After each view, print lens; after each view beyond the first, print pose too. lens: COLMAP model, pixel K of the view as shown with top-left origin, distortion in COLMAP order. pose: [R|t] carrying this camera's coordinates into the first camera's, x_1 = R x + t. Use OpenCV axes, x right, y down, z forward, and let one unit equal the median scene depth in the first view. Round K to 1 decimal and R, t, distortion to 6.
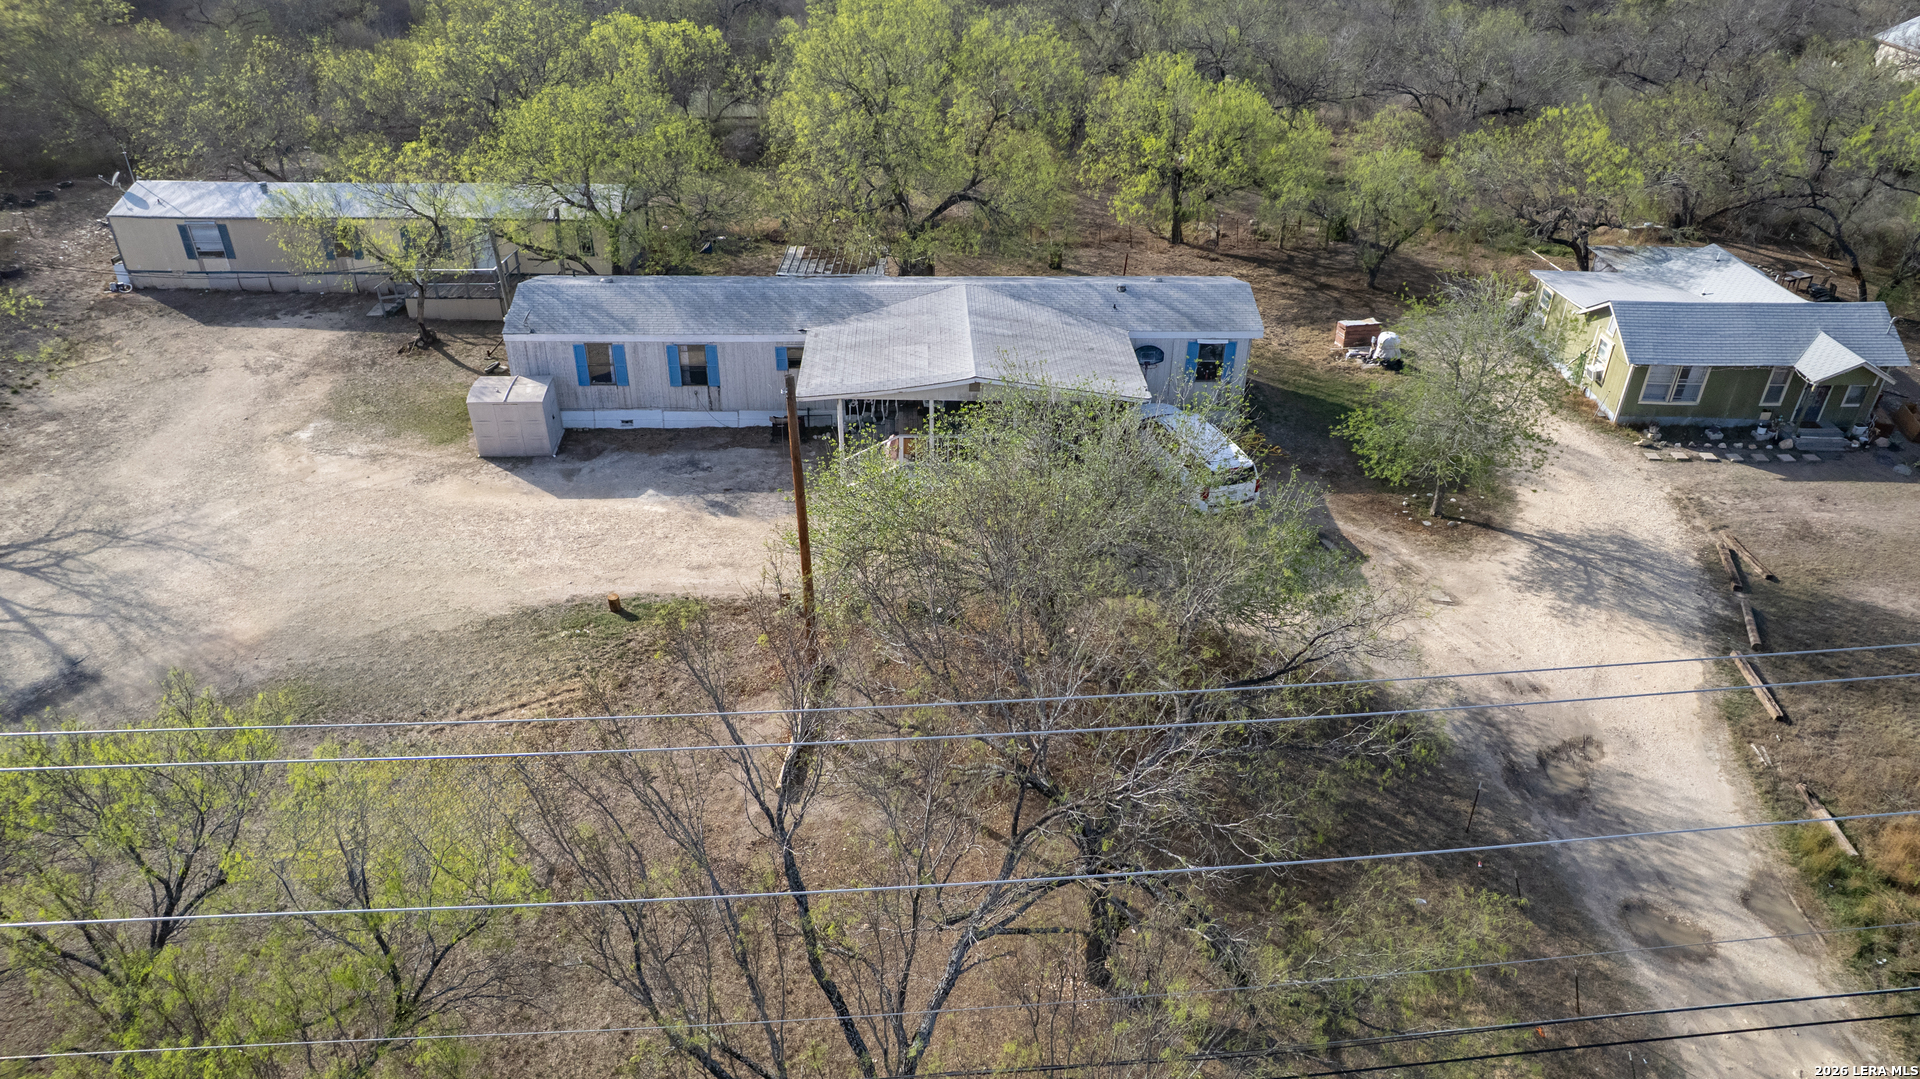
lens RADIAL K [[1199.8, 0, 960.0], [0, 1199.8, 539.5], [0, 0, 1]] dist [-0.026916, 0.002112]
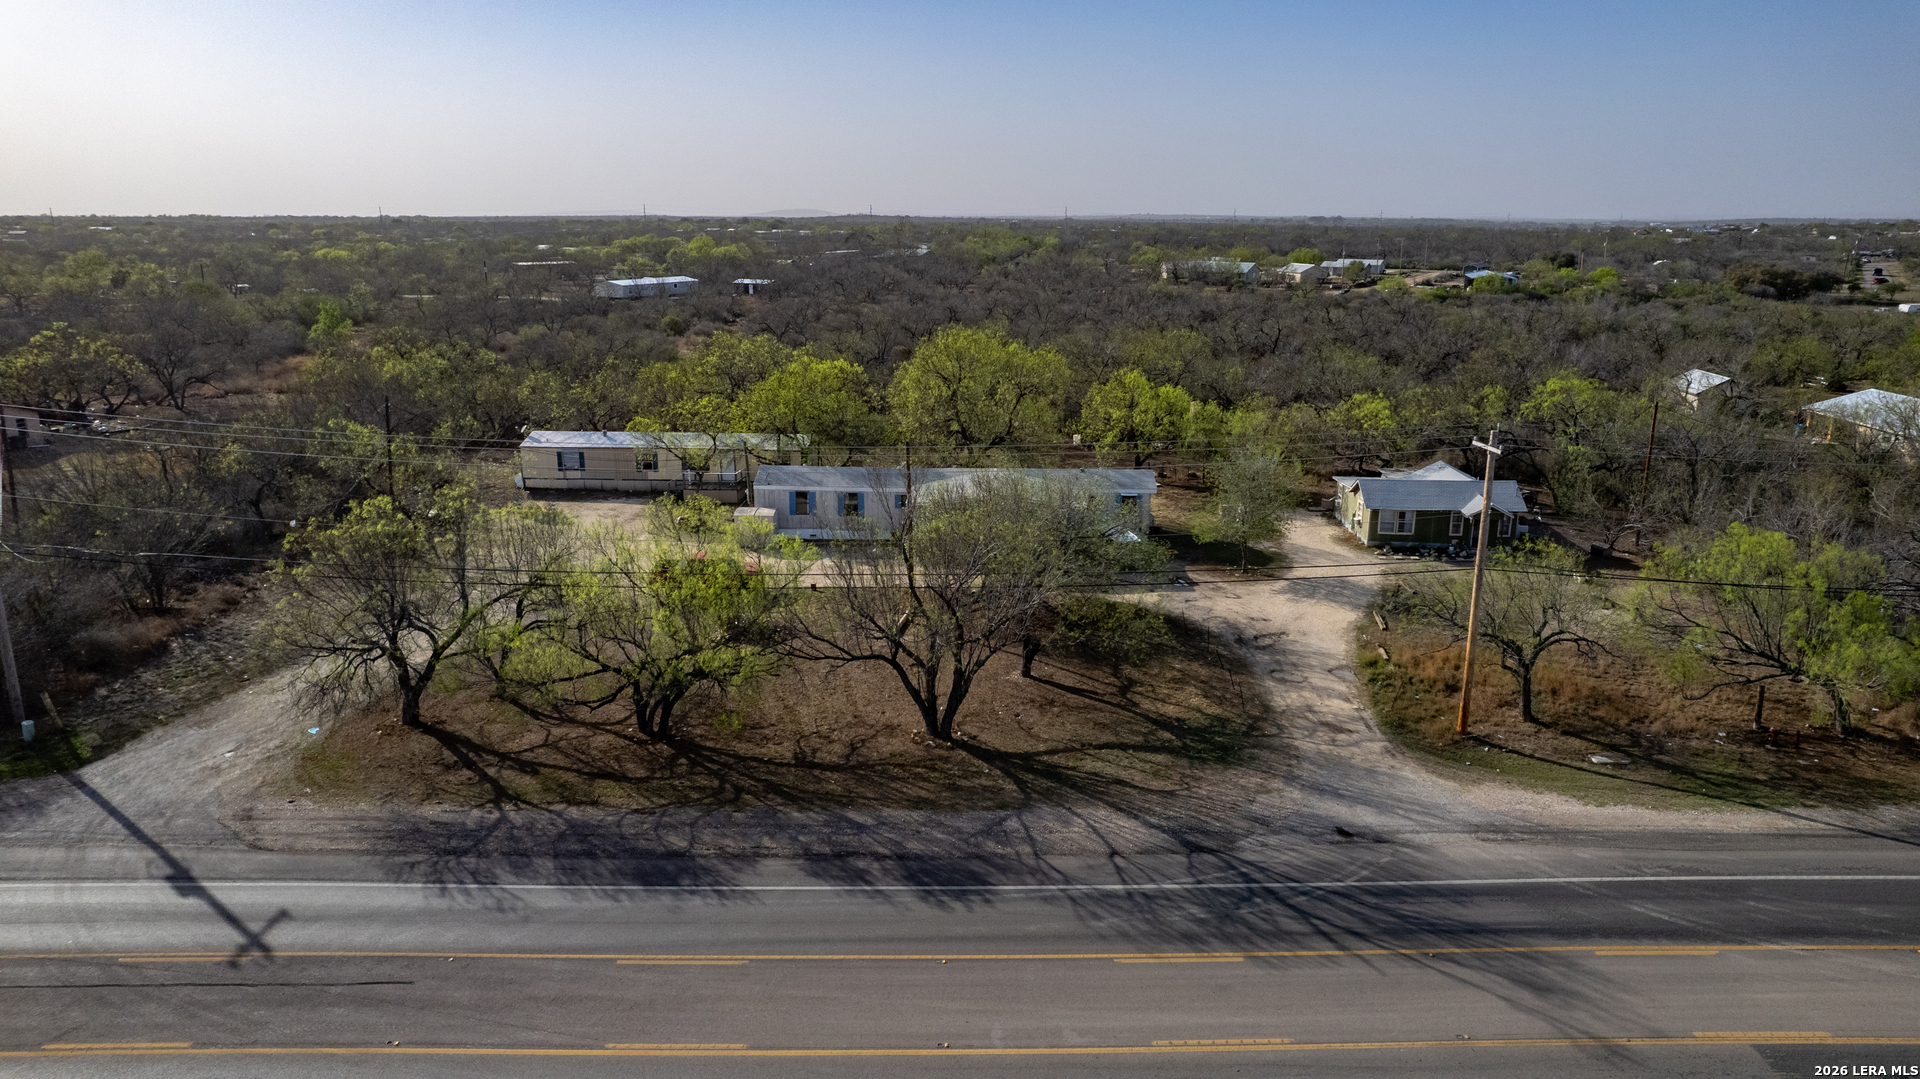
lens RADIAL K [[1199.8, 0, 960.0], [0, 1199.8, 539.5], [0, 0, 1]] dist [-0.026916, 0.002112]
pose [[0.997335, 0.007796, -0.072535, 0.082365], [-0.029644, 0.951798, -0.305290, 0.459636], [0.066658, 0.306627, 0.949493, -0.731094]]
